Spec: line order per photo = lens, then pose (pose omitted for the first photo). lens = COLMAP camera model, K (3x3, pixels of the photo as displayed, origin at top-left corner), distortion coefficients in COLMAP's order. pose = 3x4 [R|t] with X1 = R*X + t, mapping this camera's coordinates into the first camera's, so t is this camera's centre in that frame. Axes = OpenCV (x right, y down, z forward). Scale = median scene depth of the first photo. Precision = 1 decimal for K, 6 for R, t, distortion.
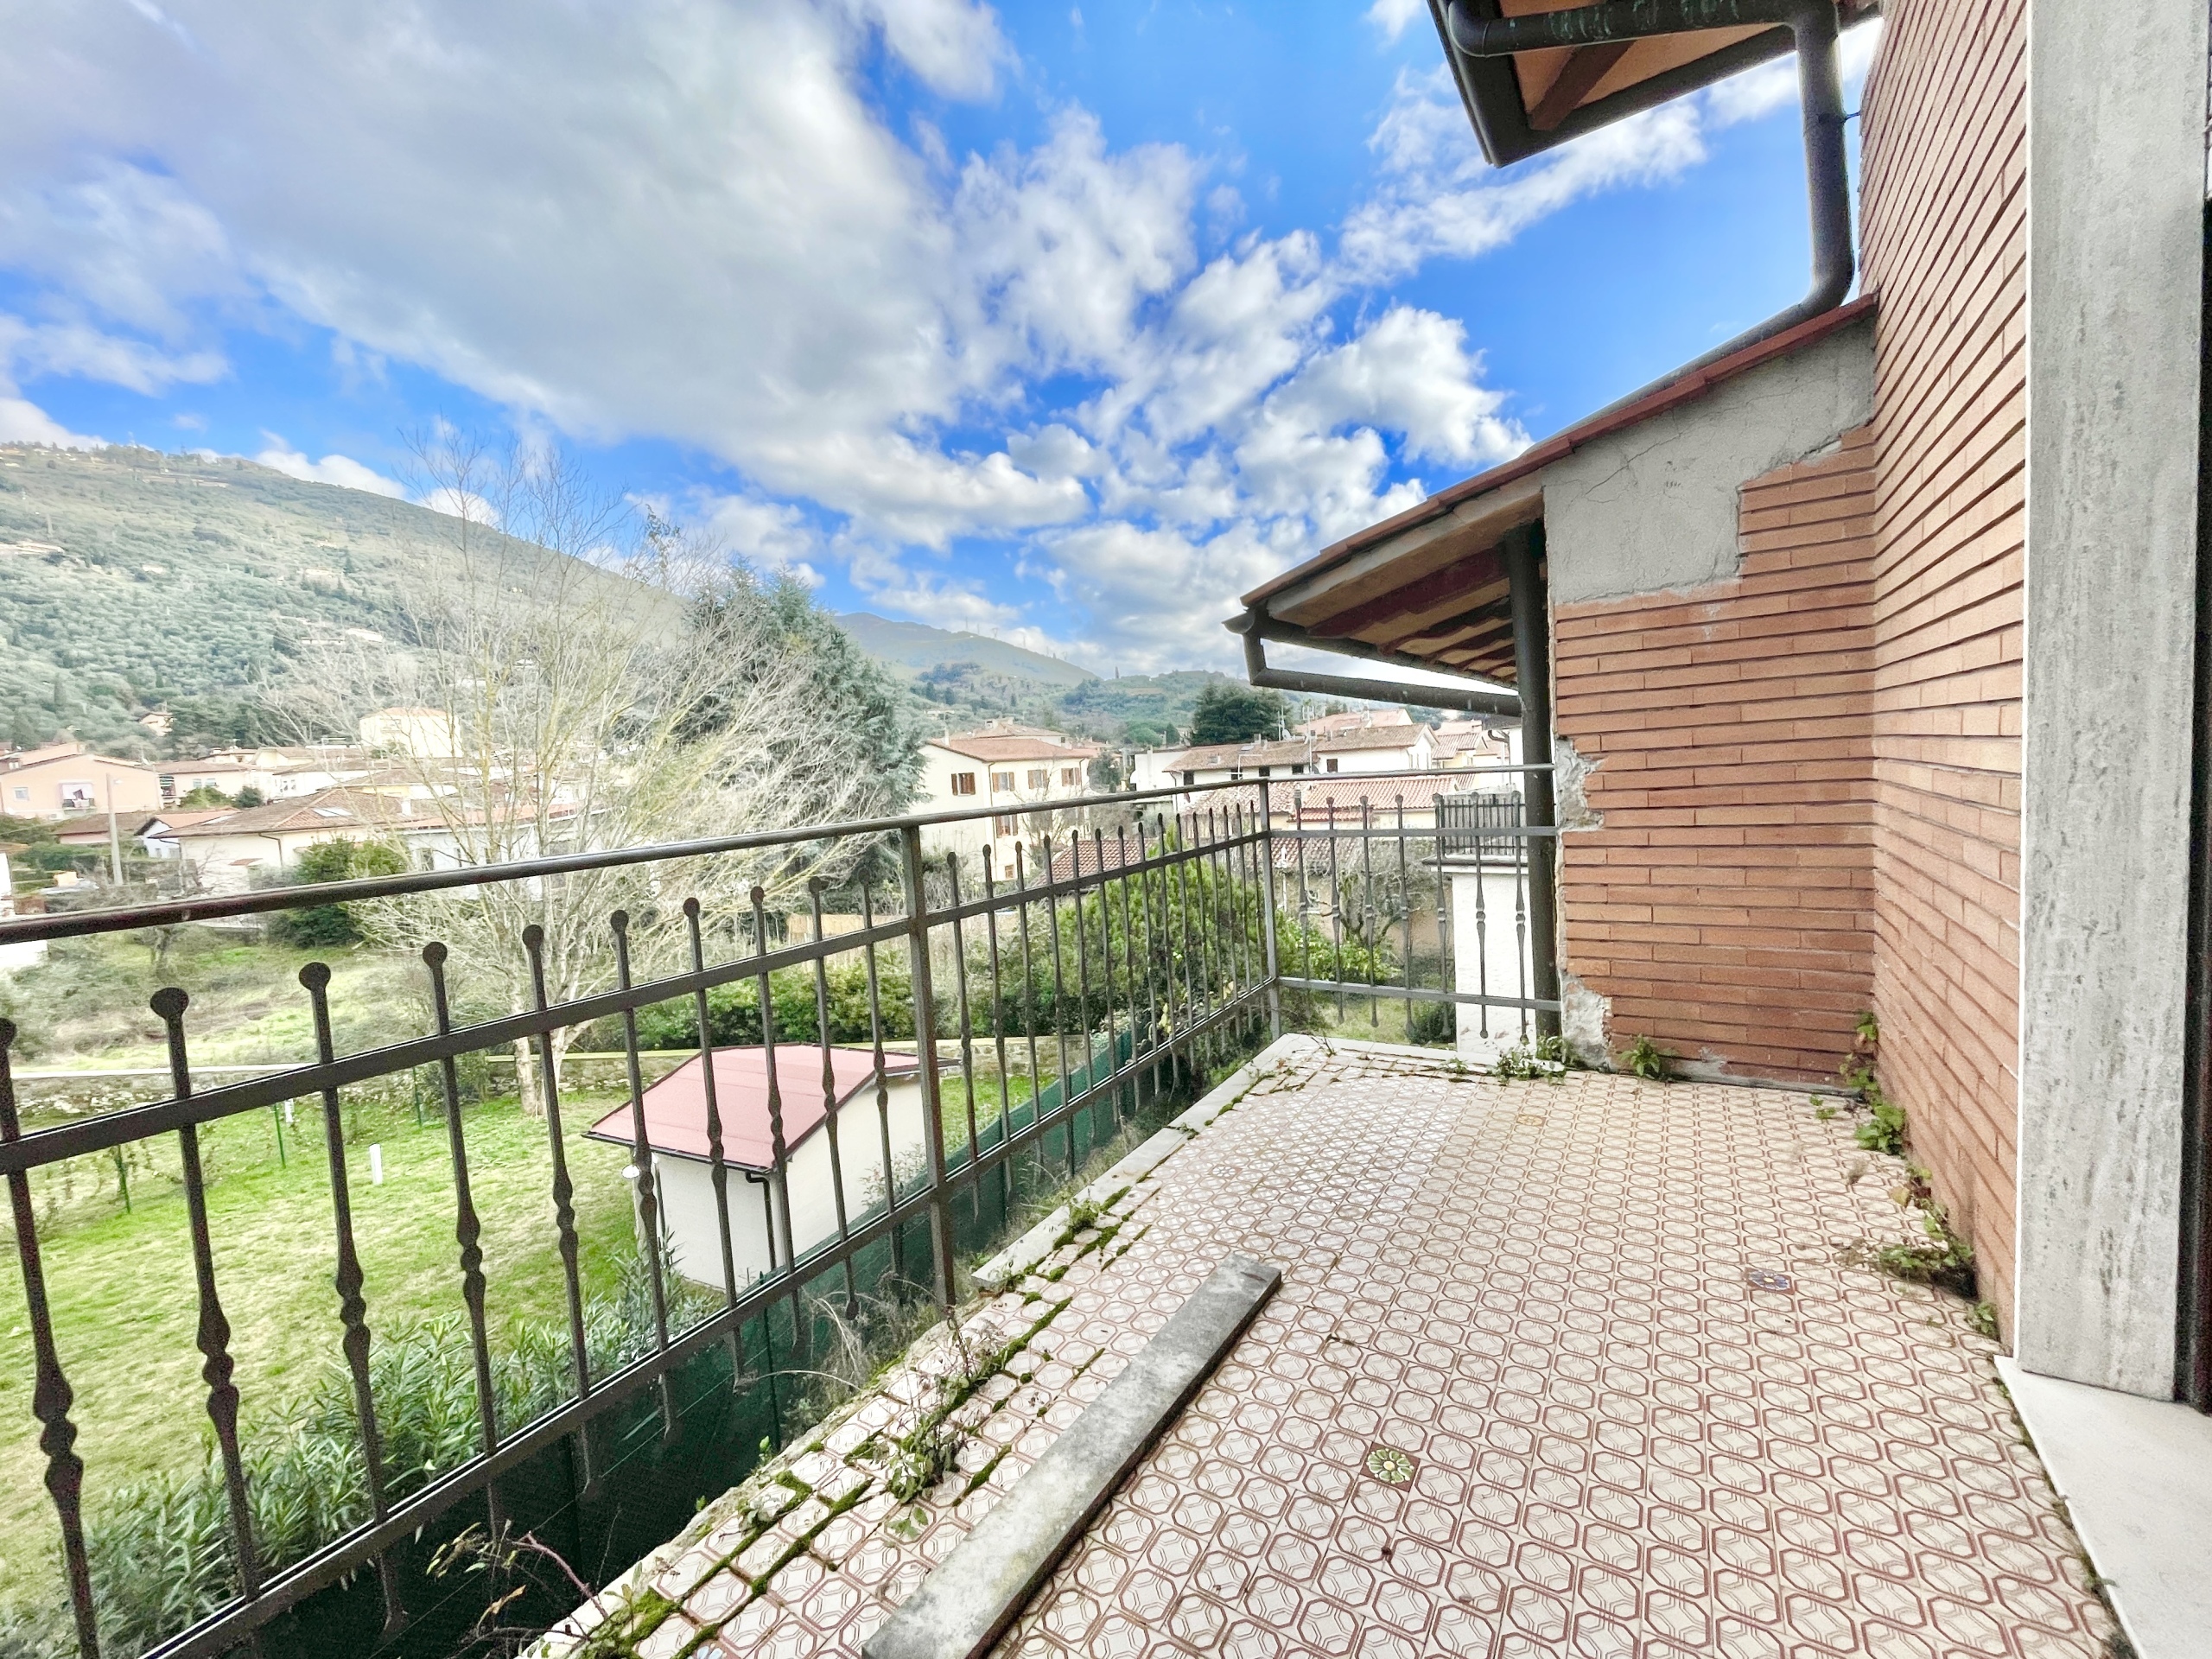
lens RADIAL K [[902.6, 0, 1102.6], [0, 902.6, 836.3], [0, 0, 1]] dist [0.002078, -0.001248]
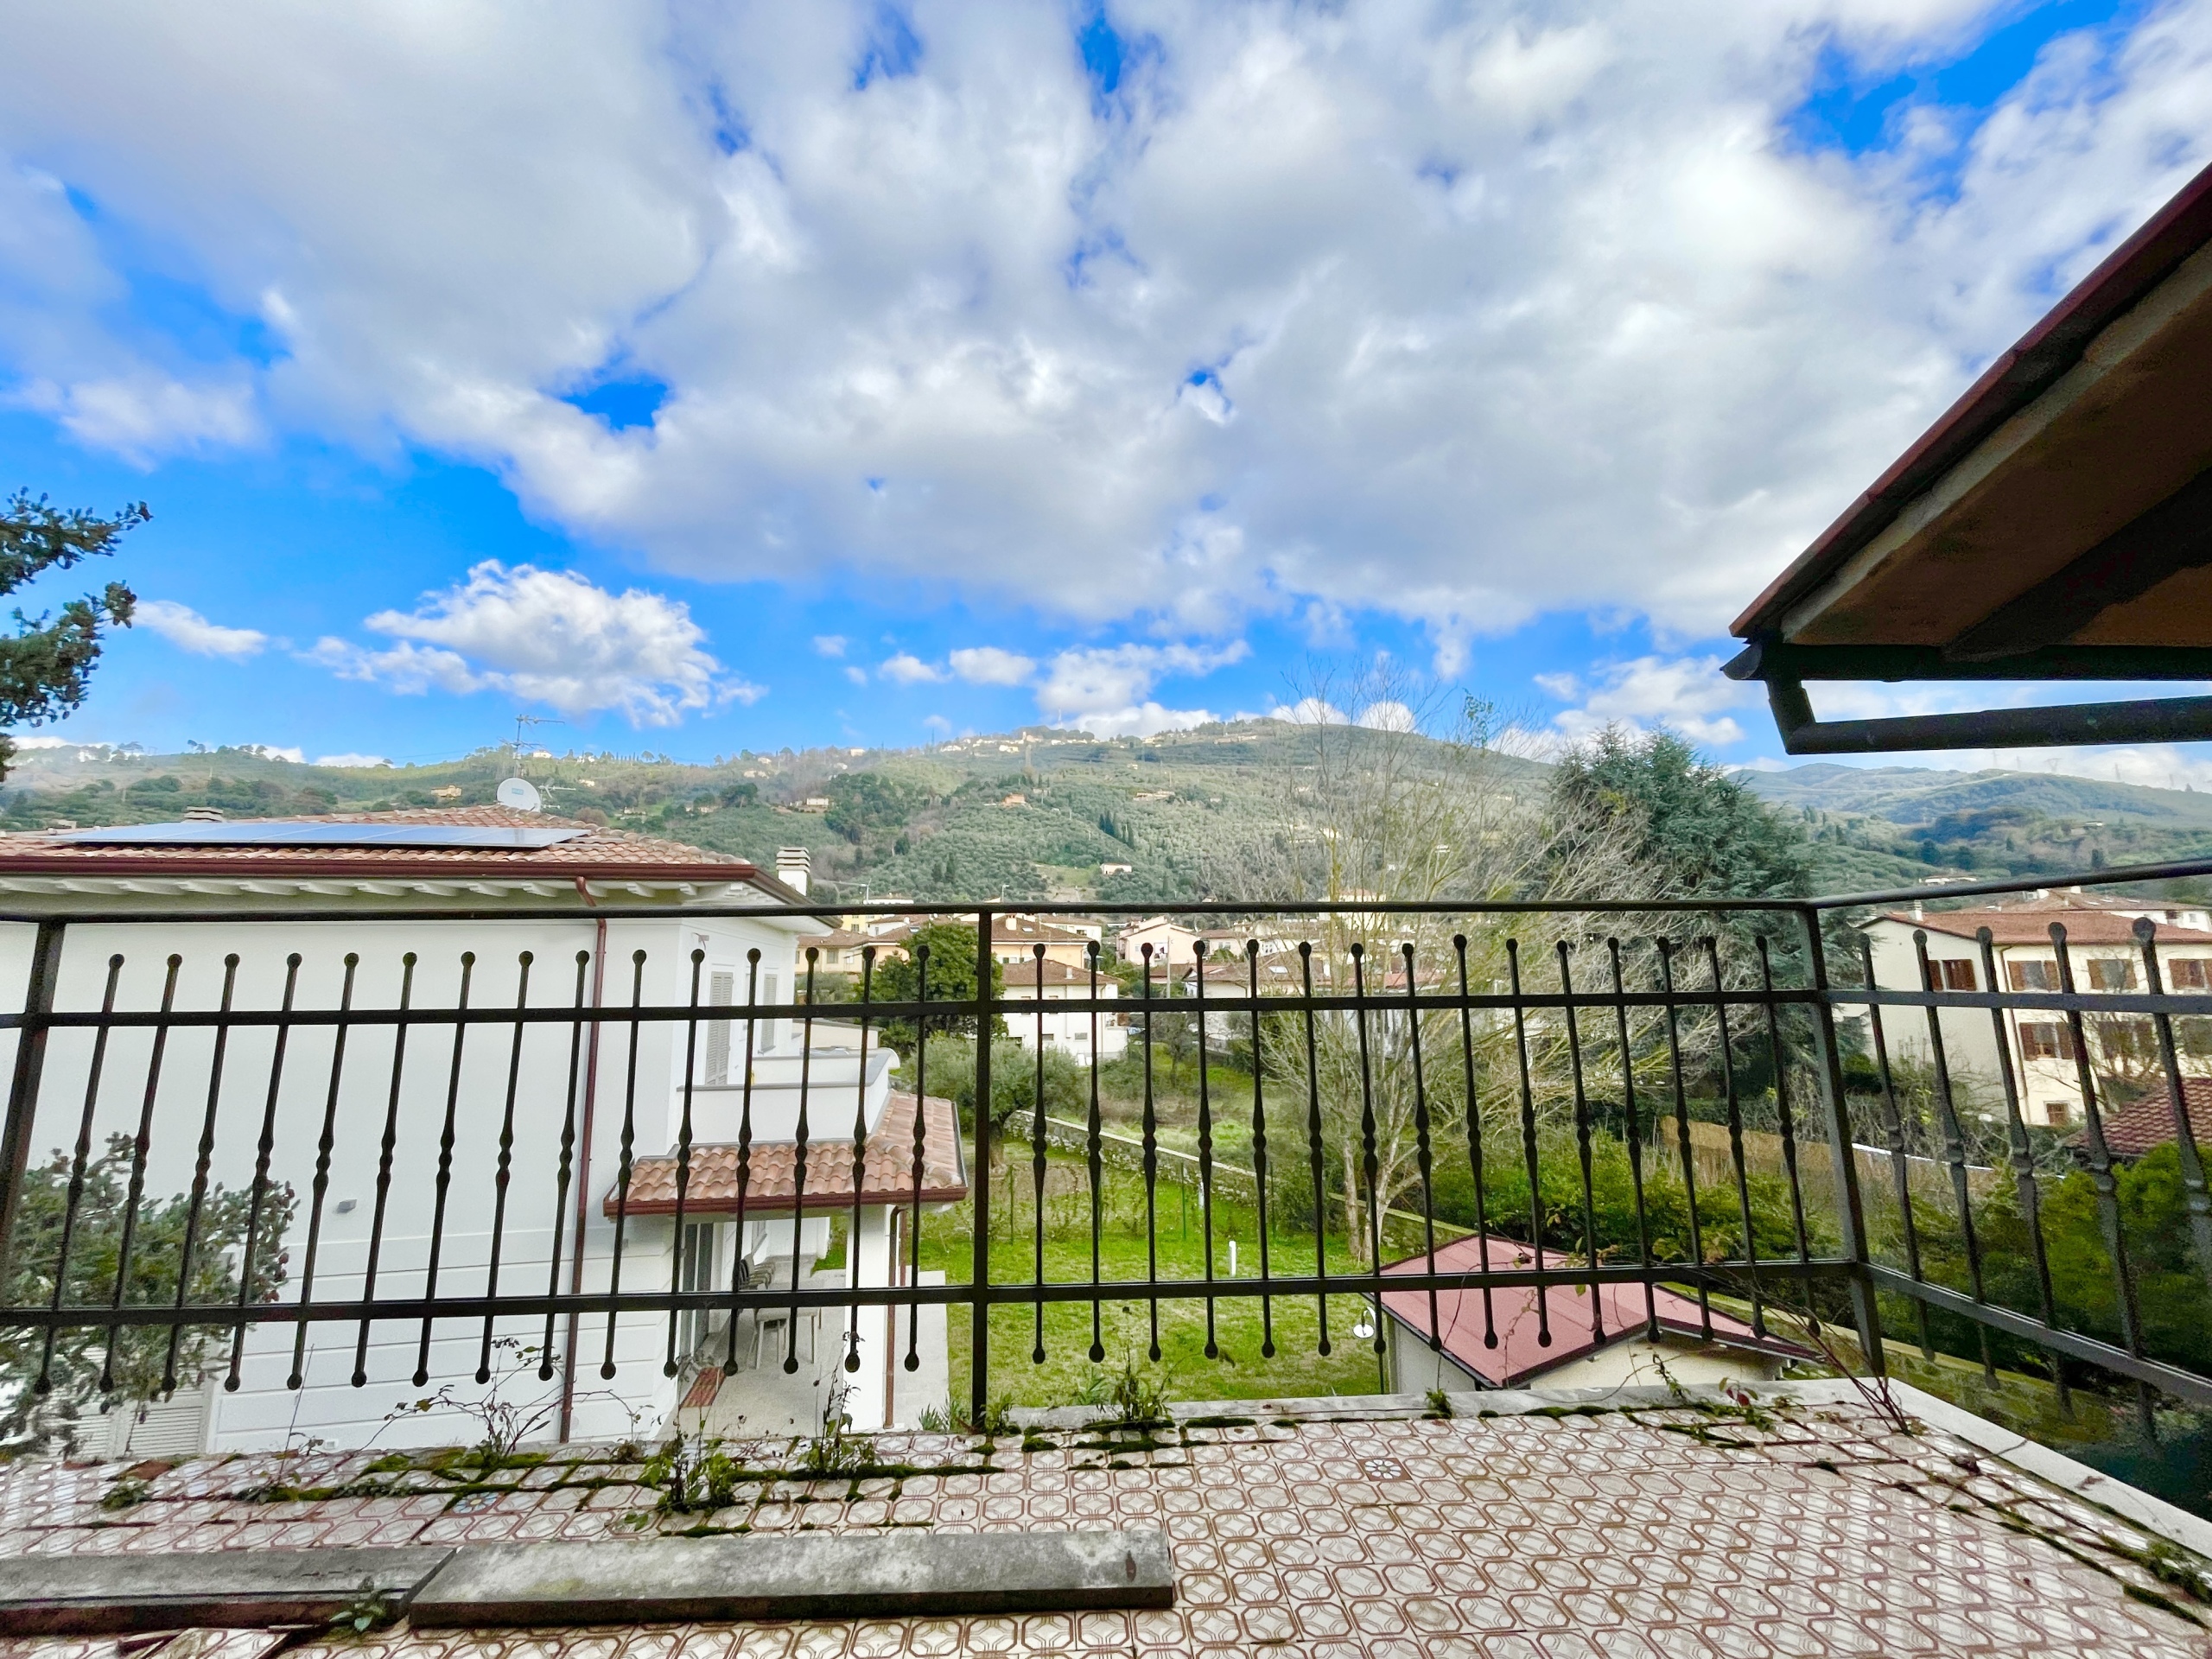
lens RADIAL K [[902.6, 0, 1077.8], [0, 902.6, 842.0], [0, 0, 1]] dist [0.002078, -0.001248]
pose [[0.582922, -0.063348, -0.810055, 0.715565], [-0.090516, 0.985688, -0.142219, 0.047002], [0.807471, 0.156225, 0.568845, 0.480393]]
